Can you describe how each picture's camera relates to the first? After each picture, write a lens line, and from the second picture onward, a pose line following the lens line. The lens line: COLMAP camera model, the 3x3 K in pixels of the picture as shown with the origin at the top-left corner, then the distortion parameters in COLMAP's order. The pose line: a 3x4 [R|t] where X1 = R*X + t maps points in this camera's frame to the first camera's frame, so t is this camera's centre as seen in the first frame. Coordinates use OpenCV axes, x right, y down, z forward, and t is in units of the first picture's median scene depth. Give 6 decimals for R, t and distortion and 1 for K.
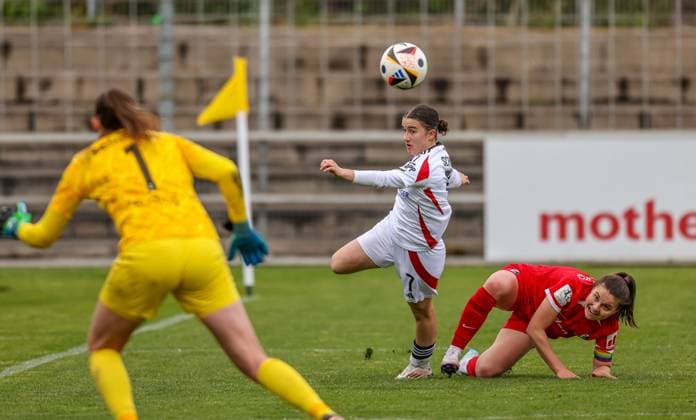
lens RADIAL K [[280.0, 0, 350.2], [0, 280.0, 205.2], [0, 0, 1]] dist [0.000490, -0.000039]
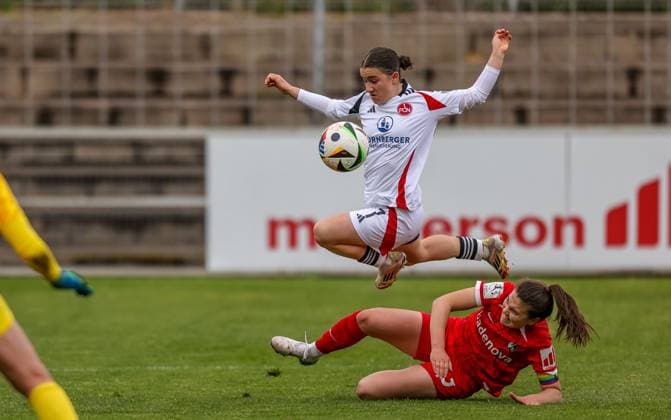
lens RADIAL K [[312.0, 0, 335.5], [0, 312.0, 210.0], [0, 0, 1]] dist [-0.000224, 0.000258]
pose [[0.999997, 0.001533, 0.002124, 0.891825], [-0.001539, 0.999995, 0.002655, -0.001803], [-0.002120, -0.002658, 0.999994, -0.006241]]
